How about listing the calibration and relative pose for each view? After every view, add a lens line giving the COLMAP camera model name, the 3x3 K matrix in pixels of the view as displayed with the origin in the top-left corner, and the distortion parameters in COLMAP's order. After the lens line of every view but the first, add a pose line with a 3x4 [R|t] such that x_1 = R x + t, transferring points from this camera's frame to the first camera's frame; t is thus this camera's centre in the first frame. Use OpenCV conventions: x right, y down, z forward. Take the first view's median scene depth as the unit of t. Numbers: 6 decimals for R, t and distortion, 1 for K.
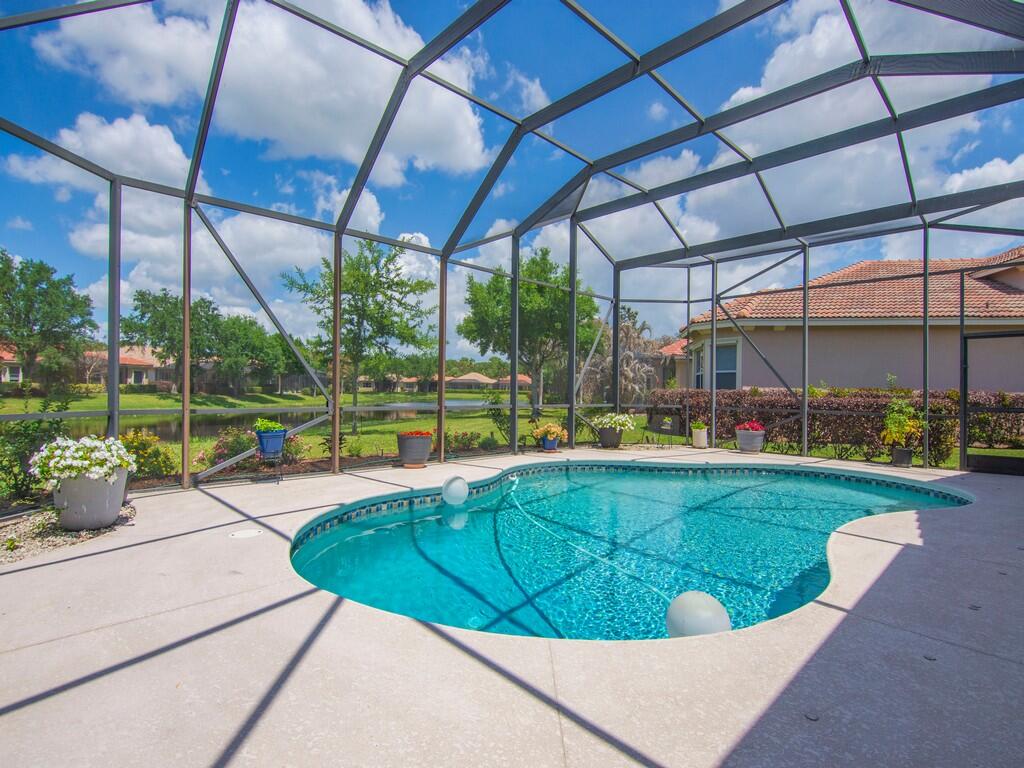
lens RADIAL K [[515.5, 0, 504.4], [0, 515.5, 388.3], [0, 0, 1]] dist [-0.018521, 0.000229]
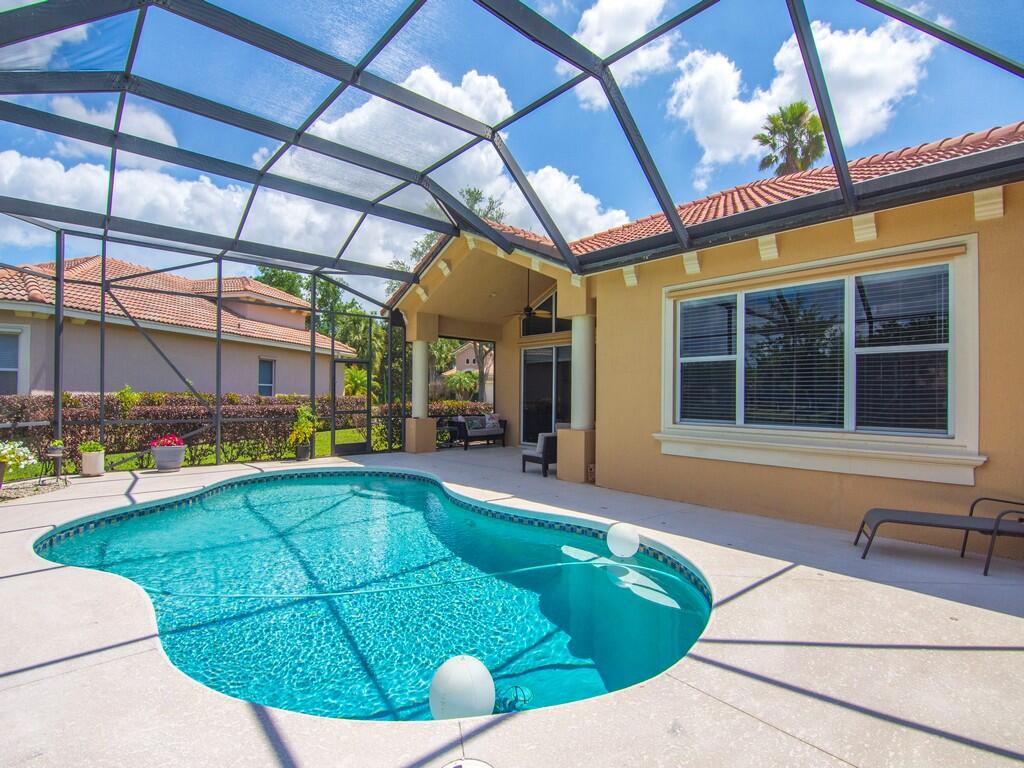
lens RADIAL K [[506.2, 0, 507.0], [0, 506.2, 392.8], [0, 0, 1]] dist [-0.000379, -0.000426]
pose [[0.033713, -0.010608, 0.999375, -0.365365], [-0.017137, 0.999791, 0.011191, -0.028818], [-0.999285, -0.017503, 0.033524, 0.364552]]
